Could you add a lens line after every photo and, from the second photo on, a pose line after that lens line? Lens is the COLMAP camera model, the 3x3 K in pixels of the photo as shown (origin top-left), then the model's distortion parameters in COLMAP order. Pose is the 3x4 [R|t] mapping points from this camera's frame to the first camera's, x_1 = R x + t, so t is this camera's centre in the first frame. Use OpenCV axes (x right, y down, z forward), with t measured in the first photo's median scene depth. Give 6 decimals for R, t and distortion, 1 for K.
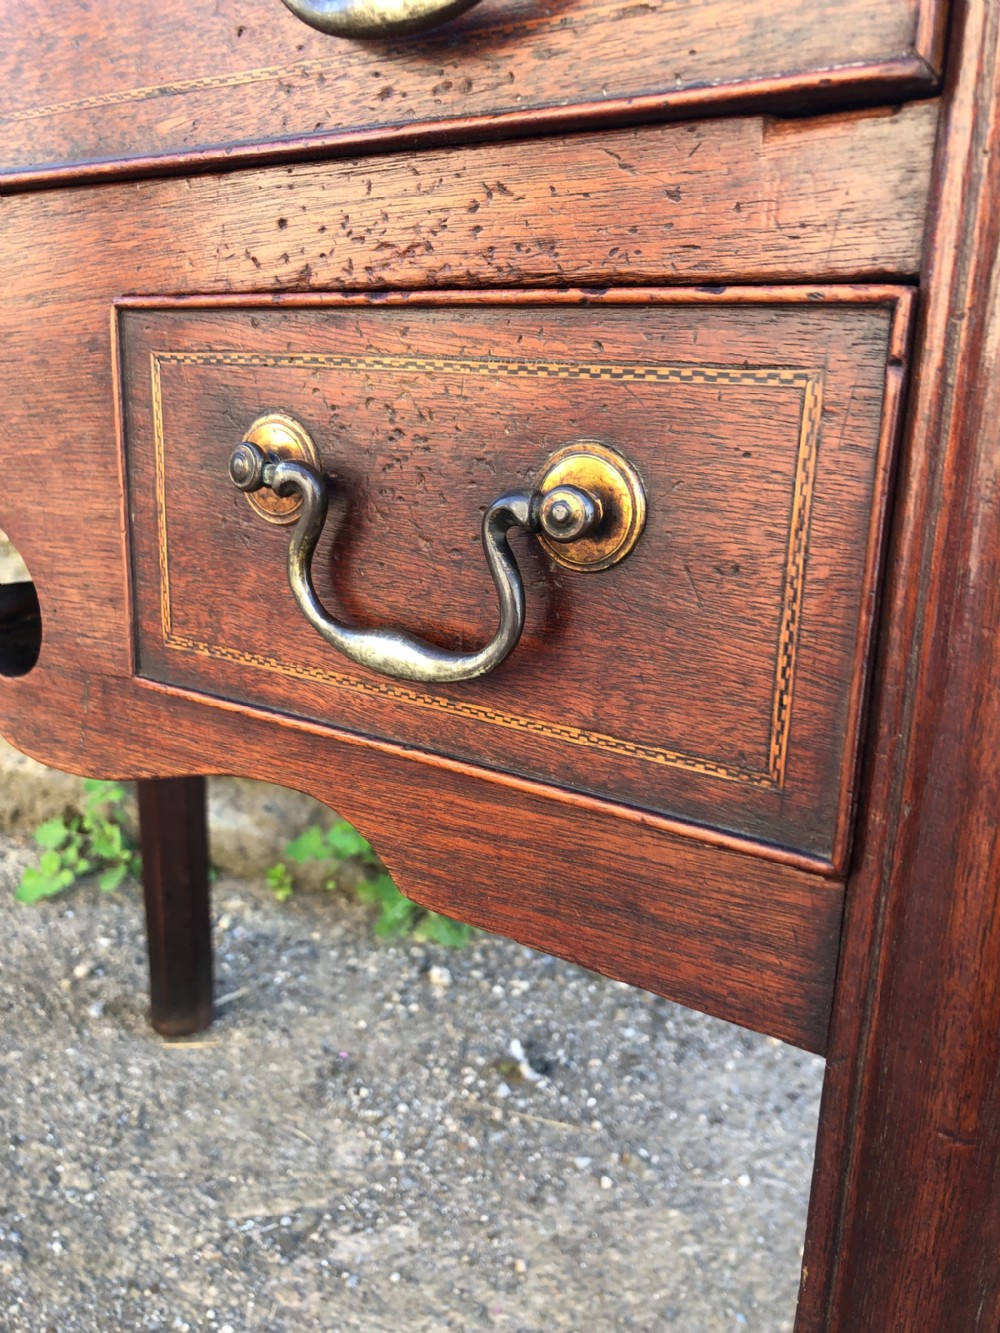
lens RADIAL K [[1131.2, 0, 498.0], [0, 1131.2, 668.6], [0, 0, 1]] dist [0.007318, 0.012712]
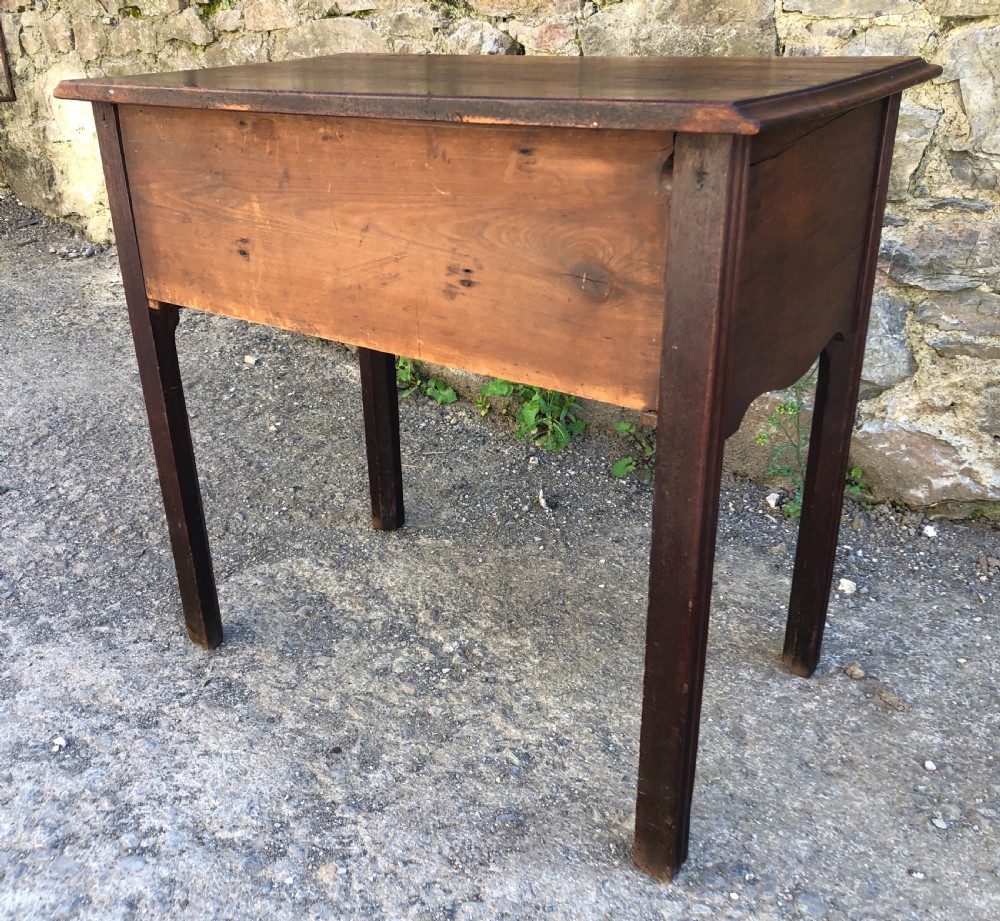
lens RADIAL K [[1008.1, 0, 466.2], [0, 1008.1, 442.5], [0, 0, 1]] dist [0.017881, 0.000000]
pose [[0.875001, 0.158843, -0.457322, 0.811583], [-0.085755, 0.980557, 0.176503, -0.067918], [0.476466, -0.115223, 0.871610, -0.714455]]
